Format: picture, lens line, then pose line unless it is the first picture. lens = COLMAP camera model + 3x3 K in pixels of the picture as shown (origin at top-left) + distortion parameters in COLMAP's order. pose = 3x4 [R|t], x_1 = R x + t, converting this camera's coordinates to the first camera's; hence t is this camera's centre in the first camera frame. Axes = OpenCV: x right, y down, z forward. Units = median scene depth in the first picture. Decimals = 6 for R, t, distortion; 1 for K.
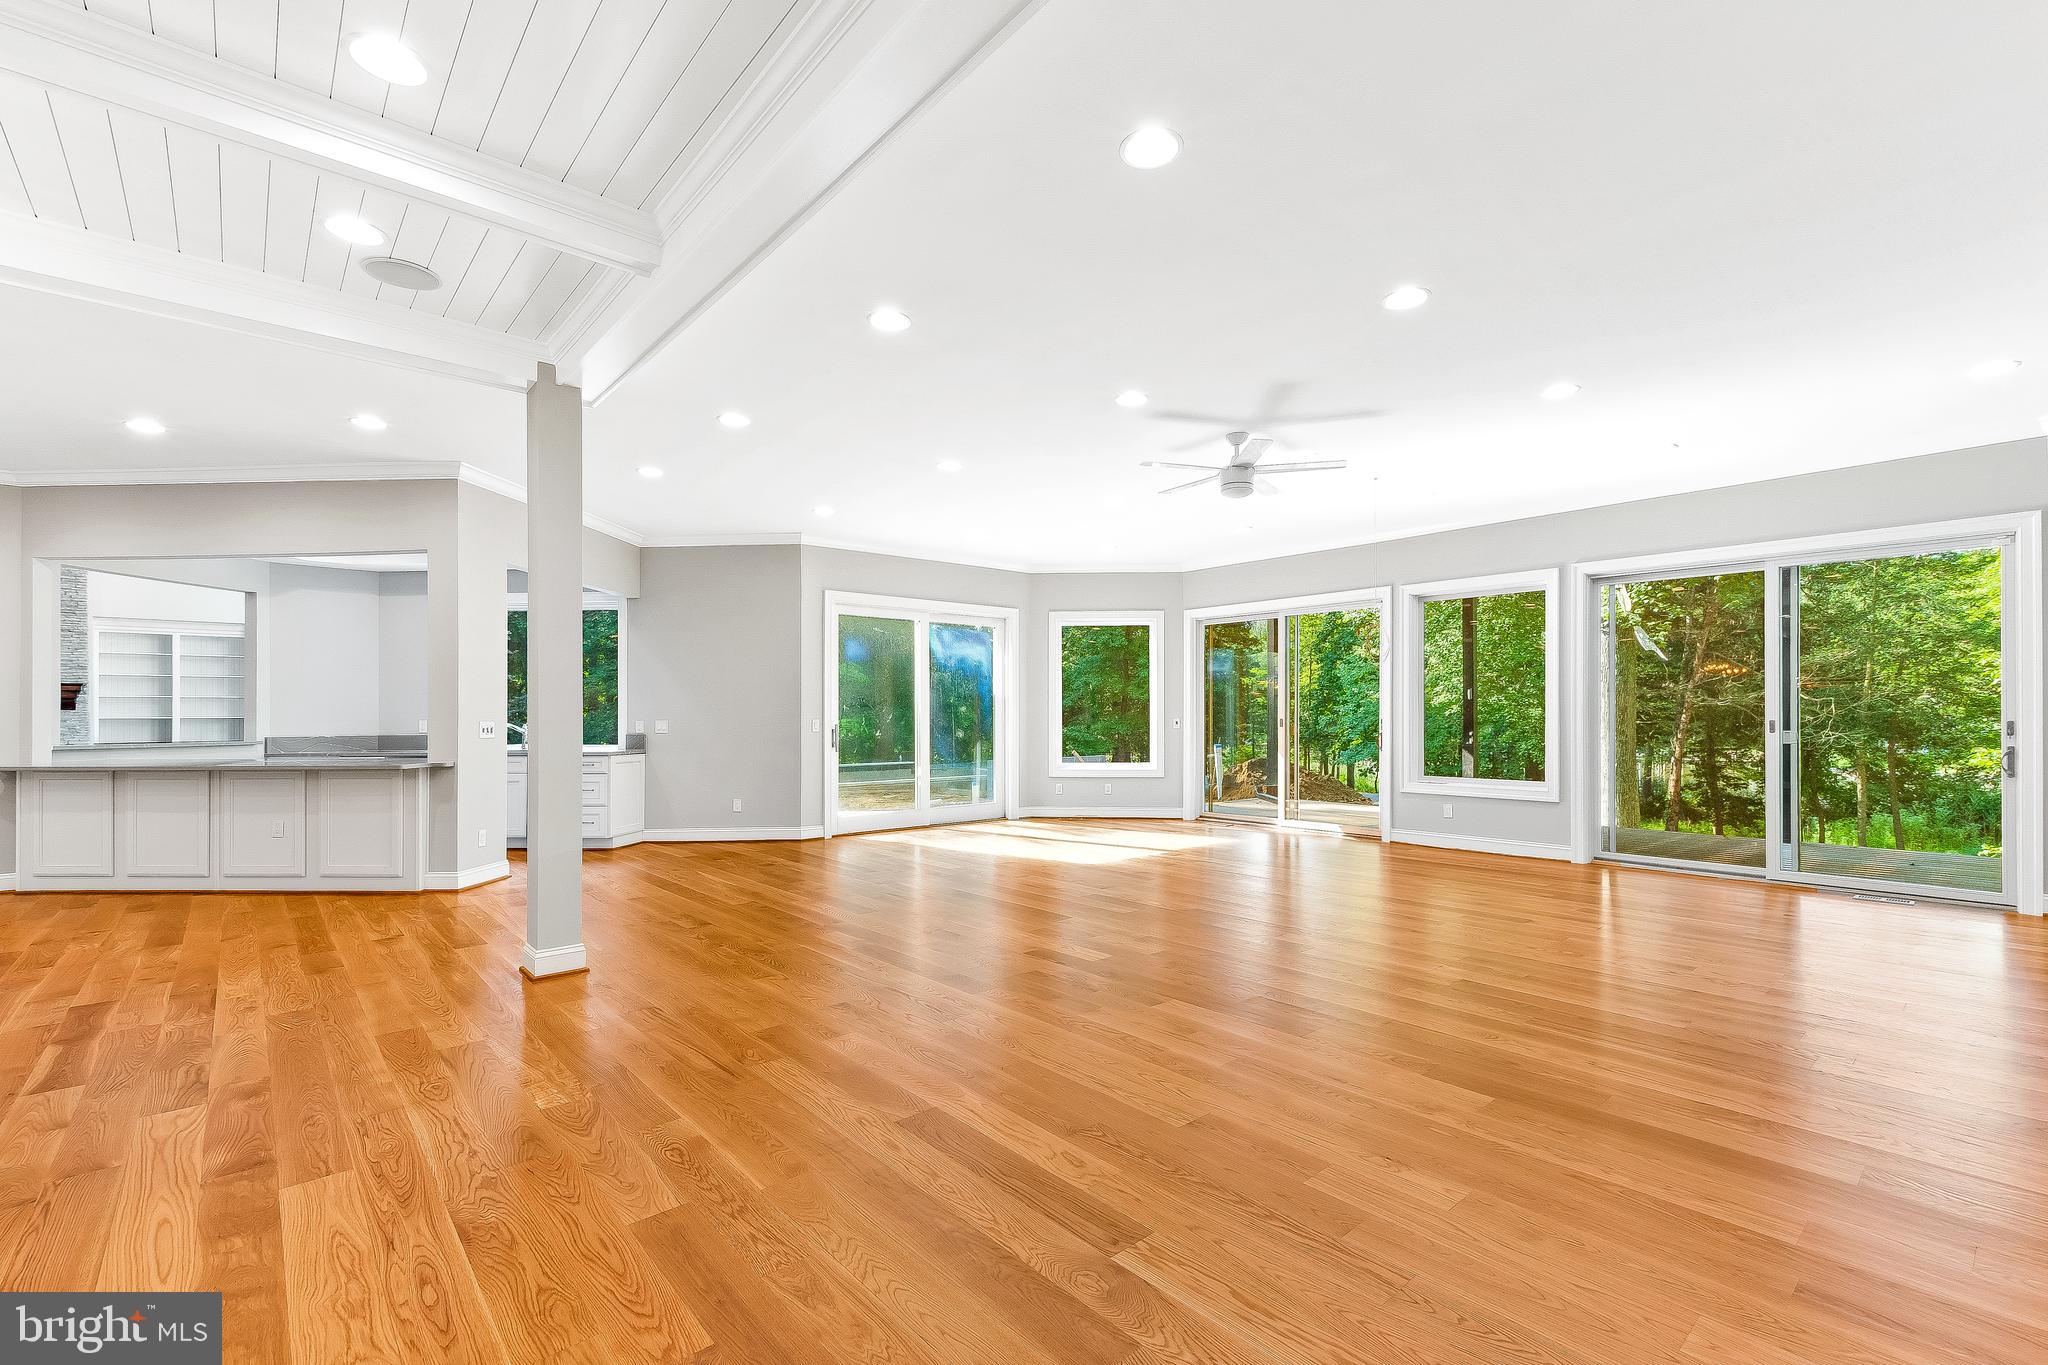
lens RADIAL K [[898.0, 0, 1030.2], [0, 898.0, 671.6], [0, 0, 1]] dist [0.020904, -0.000192]
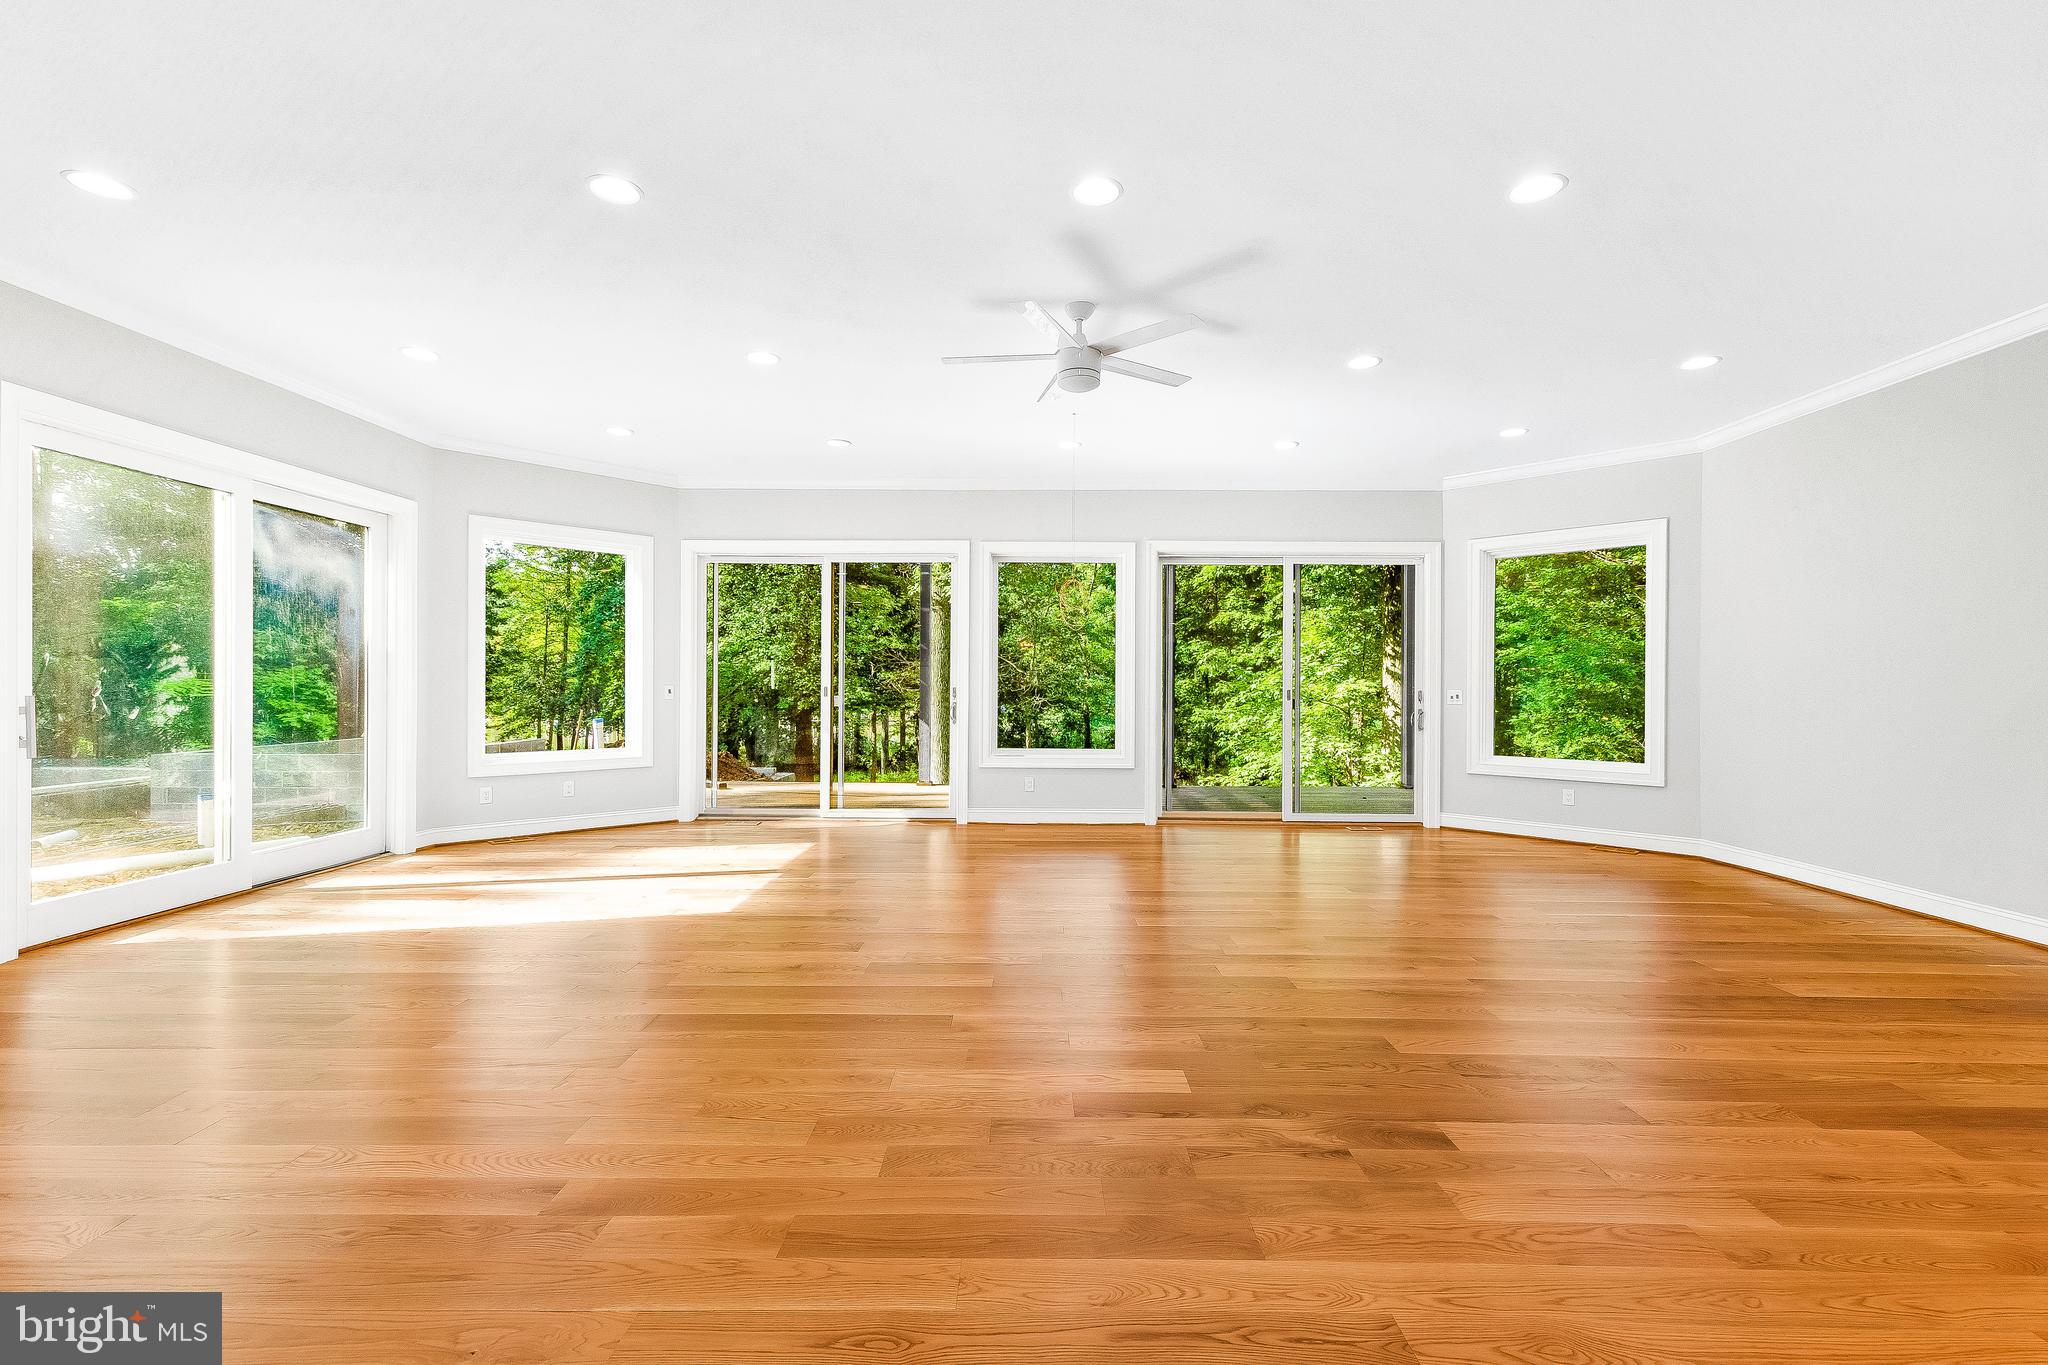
lens RADIAL K [[898.0, 0, 1030.2], [0, 898.0, 671.6], [0, 0, 1]] dist [0.020904, -0.000192]
pose [[0.658213, 0.017201, 0.752635, -0.234990], [-0.044587, 0.998875, 0.016164, 0.018320], [-0.751510, -0.044197, 0.658239, 0.355630]]
